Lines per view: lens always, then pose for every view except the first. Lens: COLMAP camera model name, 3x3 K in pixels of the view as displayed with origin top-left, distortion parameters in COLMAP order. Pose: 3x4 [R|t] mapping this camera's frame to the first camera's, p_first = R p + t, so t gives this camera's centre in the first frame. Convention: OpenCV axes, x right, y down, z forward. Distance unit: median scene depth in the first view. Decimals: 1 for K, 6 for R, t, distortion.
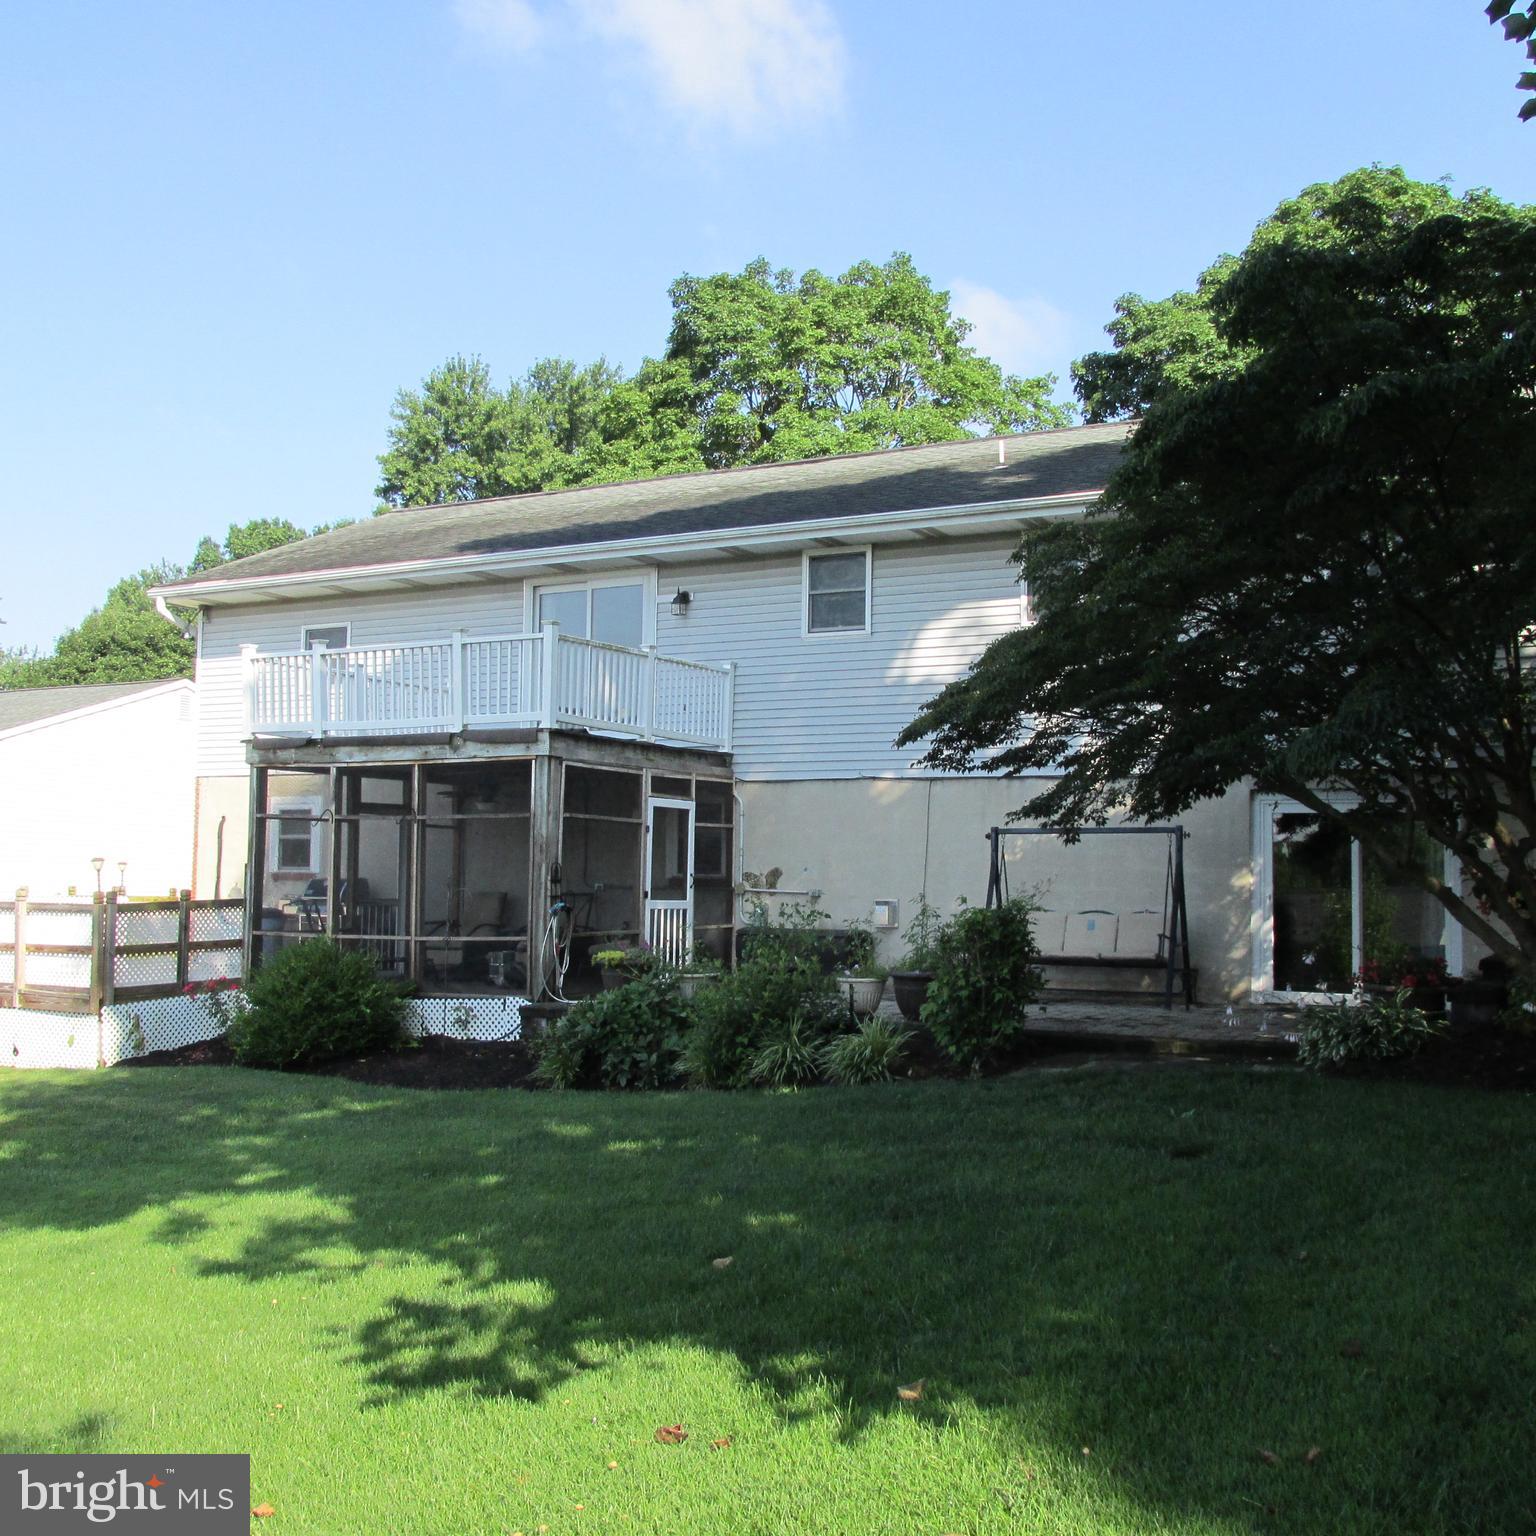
lens RADIAL K [[1675.1, 0, 768.5], [0, 1675.1, 779.9], [0, 0, 1]] dist [-0.043111, 0.000000]
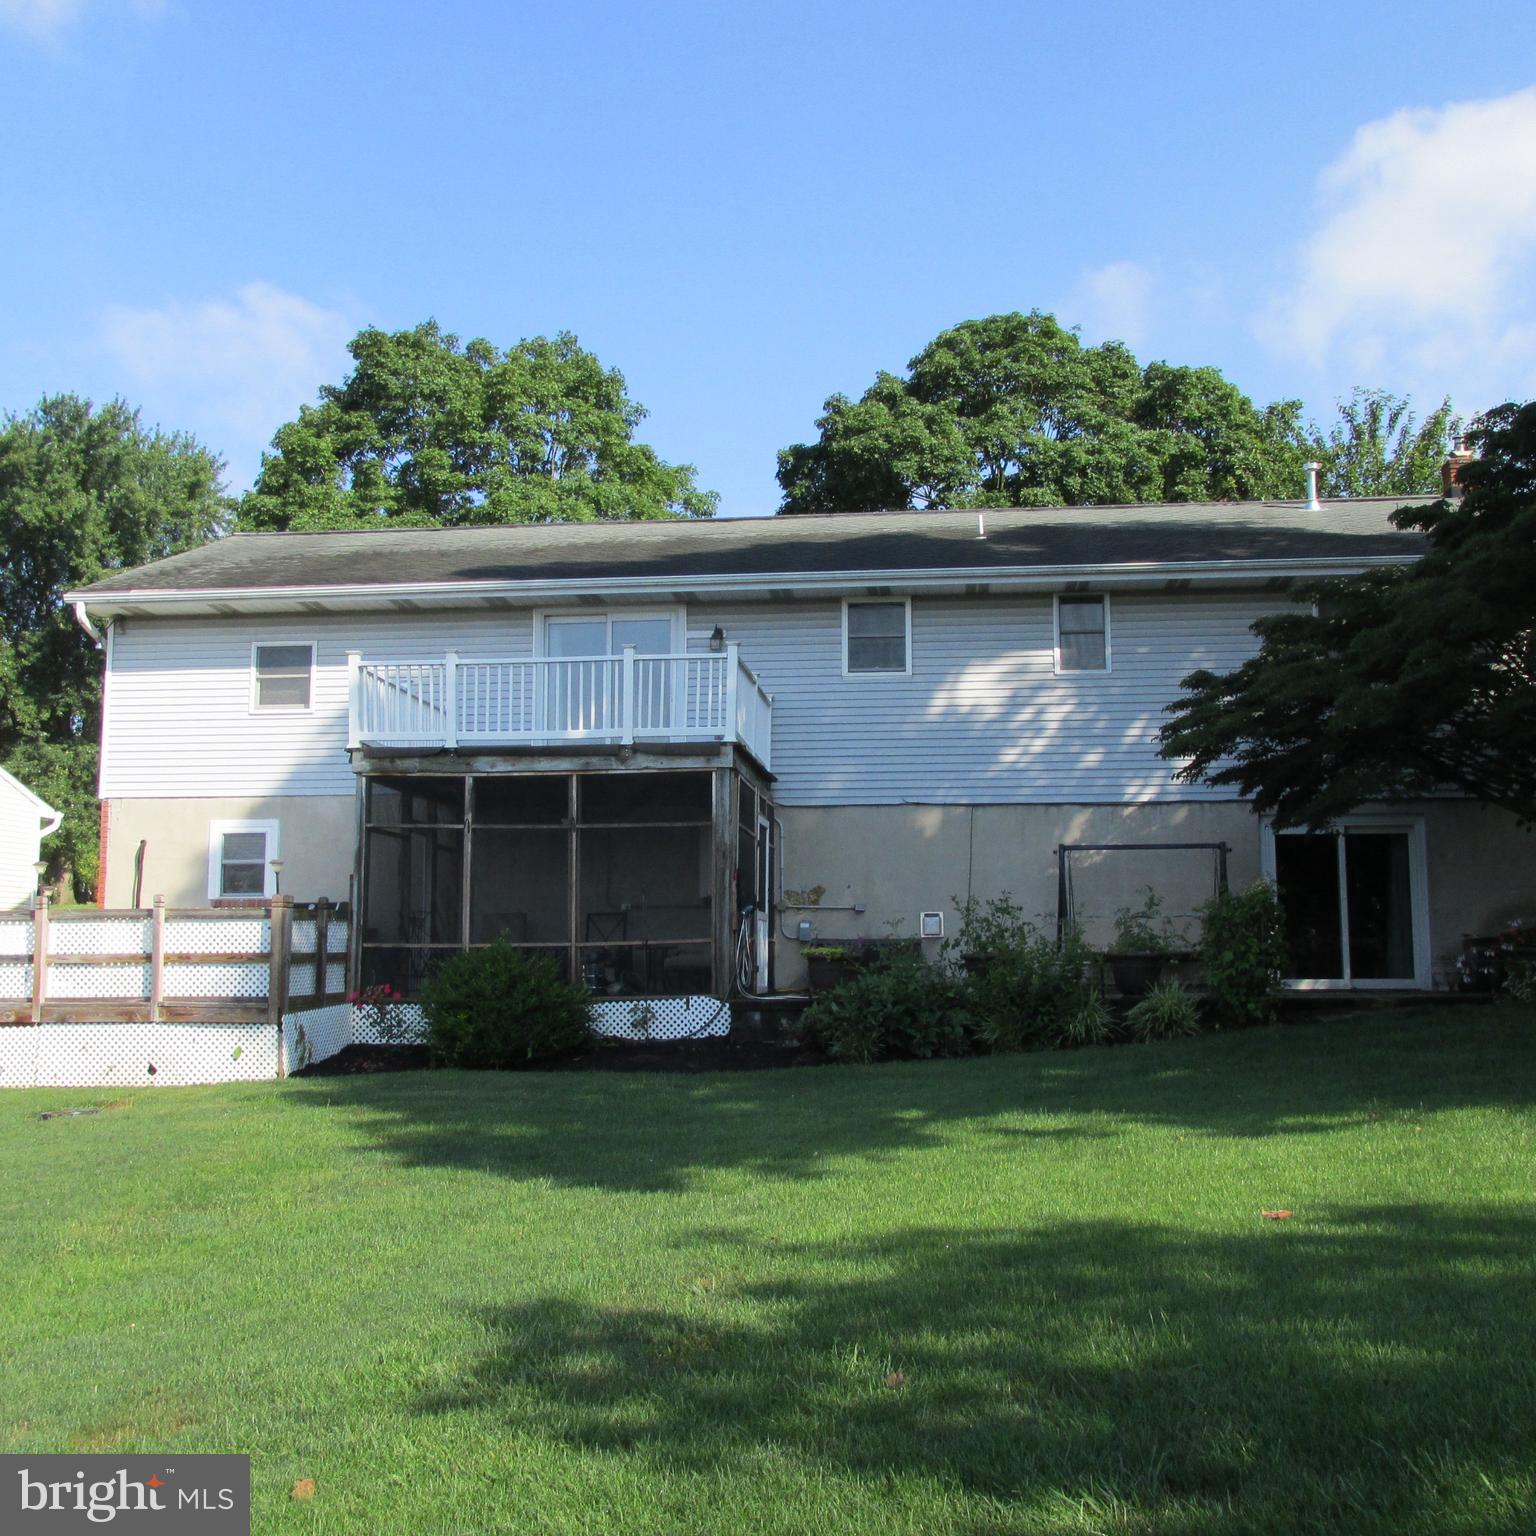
lens RADIAL K [[1675.1, 0, 765.3], [0, 1675.1, 763.0], [0, 0, 1]] dist [-0.043111, 0.000000]
pose [[0.930176, 0.033113, 0.365618, -0.427817], [-0.010539, 0.997922, -0.063567, 0.042583], [-0.366963, 0.055275, 0.928592, 0.000091]]
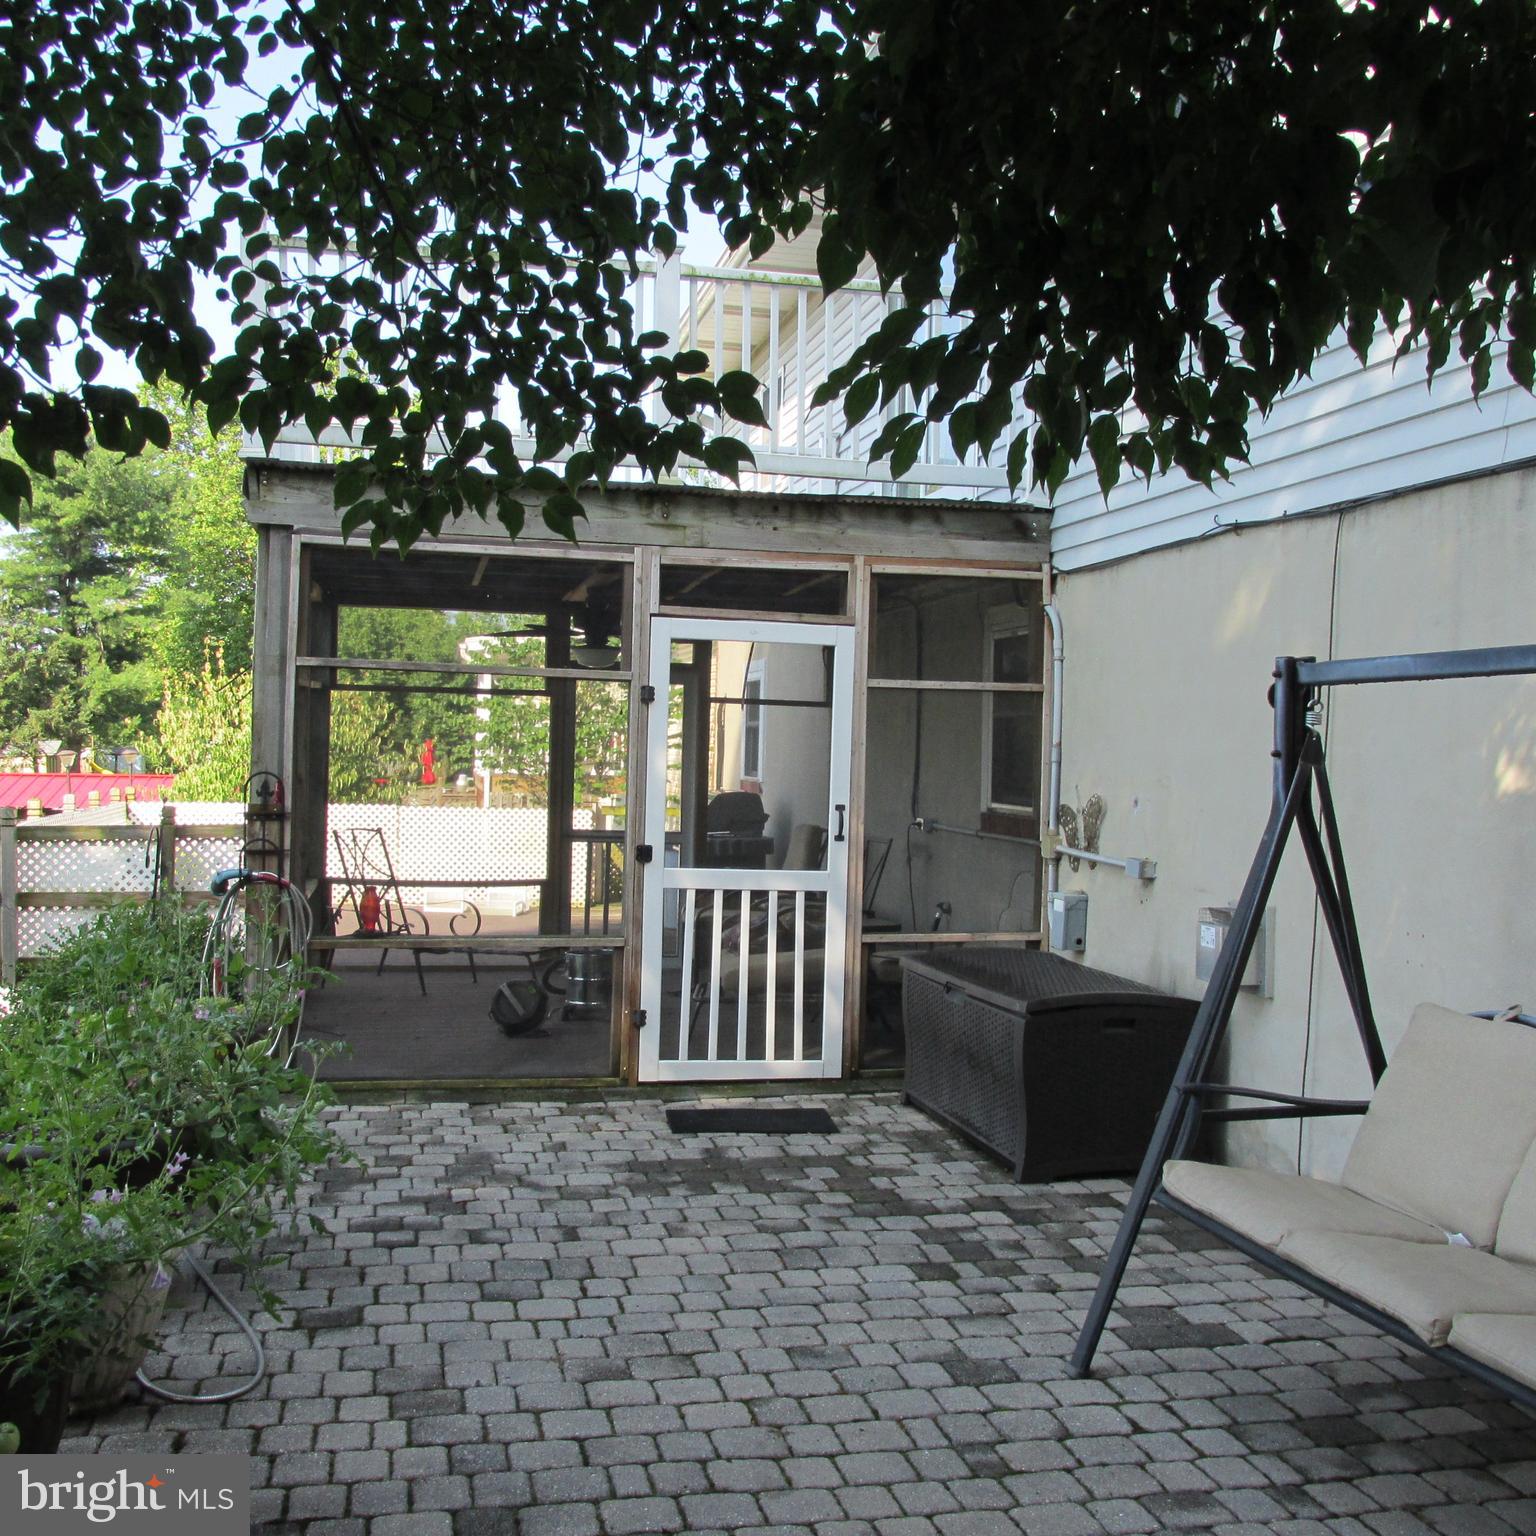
lens RADIAL K [[1675.1, 0, 763.6], [0, 1675.1, 767.9], [0, 0, 1]] dist [-0.043111, 0.000000]
pose [[0.651962, 0.015899, -0.758085, 0.238522], [0.020731, 0.999033, 0.038781, 0.029805], [0.757968, -0.041000, 0.651002, 0.701901]]
